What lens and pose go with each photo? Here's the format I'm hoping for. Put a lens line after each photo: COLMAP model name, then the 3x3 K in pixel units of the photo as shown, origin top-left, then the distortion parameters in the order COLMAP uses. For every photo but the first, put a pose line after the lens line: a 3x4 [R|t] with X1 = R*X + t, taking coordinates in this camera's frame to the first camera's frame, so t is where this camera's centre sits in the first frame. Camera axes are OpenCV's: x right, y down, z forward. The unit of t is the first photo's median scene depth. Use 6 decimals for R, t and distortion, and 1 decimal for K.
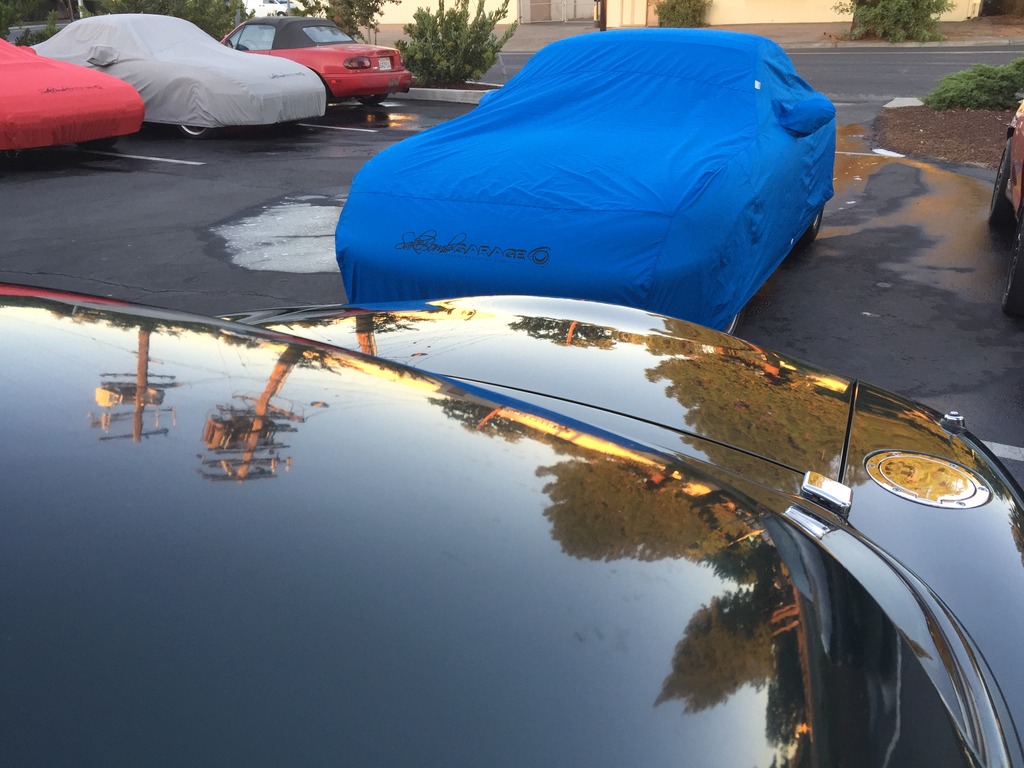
lens RADIAL K [[852.1, 0, 512.0], [0, 852.1, 384.0], [0, 0, 1]] dist [0.000169, -0.020972]
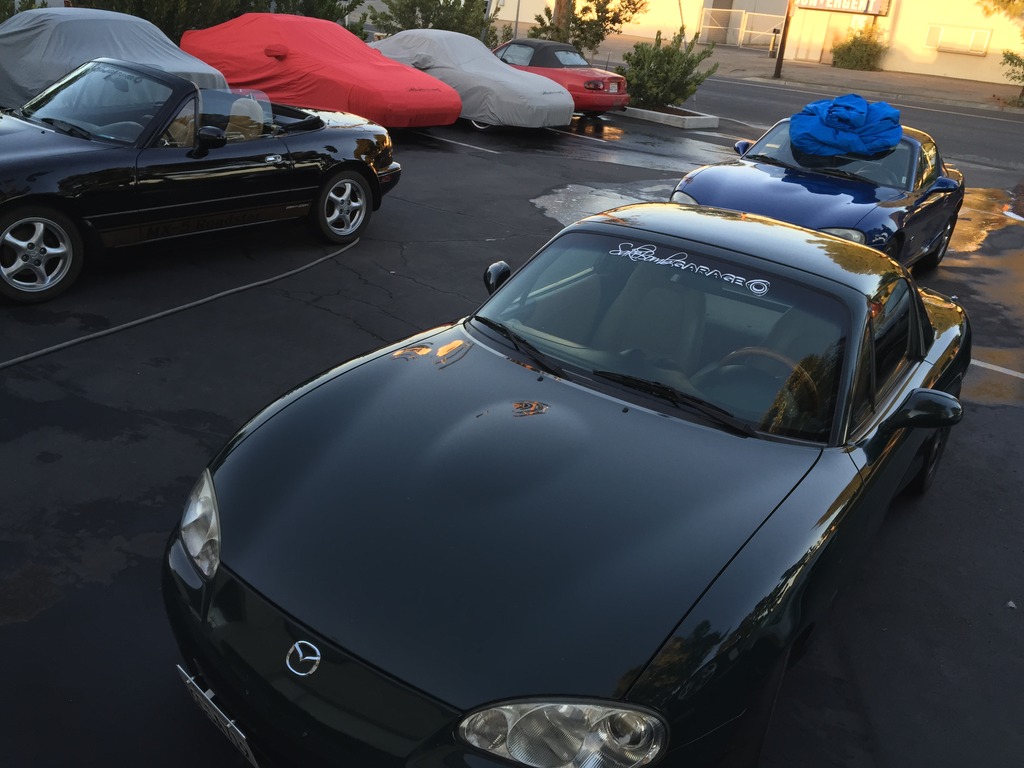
lens RADIAL K [[852.1, 0, 512.0], [0, 852.1, 384.0], [0, 0, 1]] dist [0.000169, -0.020972]
pose [[0.978713, 0.167885, -0.118049, -0.075225], [-0.167704, 0.985770, 0.011540, 0.064527], [0.118306, 0.008503, 0.992941, -0.259408]]
